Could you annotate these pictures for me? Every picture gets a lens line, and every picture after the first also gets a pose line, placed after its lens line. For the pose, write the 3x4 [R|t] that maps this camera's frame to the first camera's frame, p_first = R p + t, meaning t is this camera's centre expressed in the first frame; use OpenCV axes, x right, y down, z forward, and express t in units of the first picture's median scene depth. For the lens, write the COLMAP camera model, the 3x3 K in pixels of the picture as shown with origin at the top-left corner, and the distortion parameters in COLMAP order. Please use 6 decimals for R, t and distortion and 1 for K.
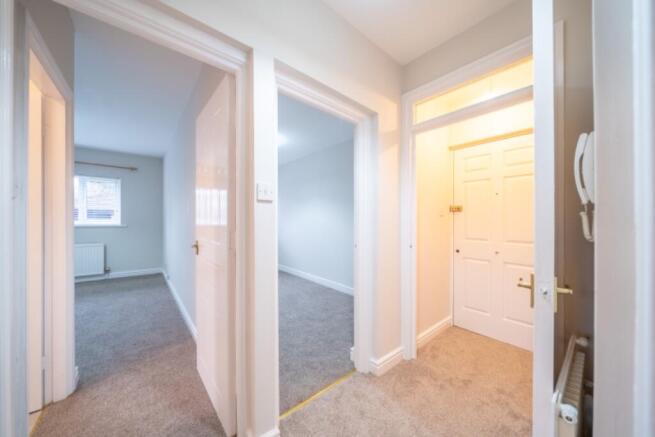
lens RADIAL K [[232.9, 0, 327.4], [0, 232.9, 230.3], [0, 0, 1]] dist [0.000396, 0.000002]
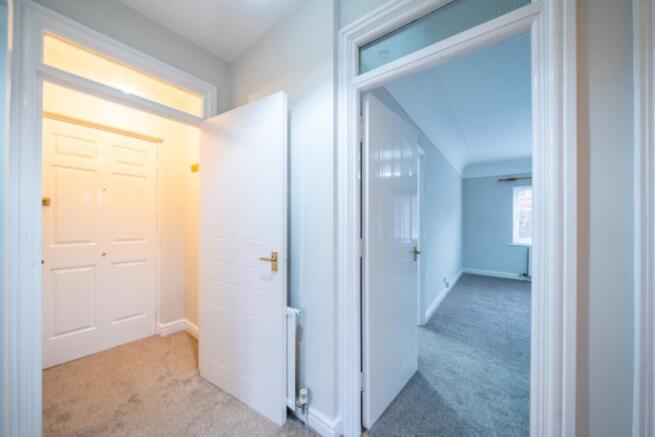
lens RADIAL K [[225.1, 0, 329.5], [0, 225.1, 221.8], [0, 0, 1]] dist [-0.001405, -0.000173]
pose [[-0.217789, -0.007001, 0.975971, -0.828844], [0.032923, 0.999352, 0.014516, -0.035012], [-0.975441, 0.035293, -0.217417, 0.872064]]
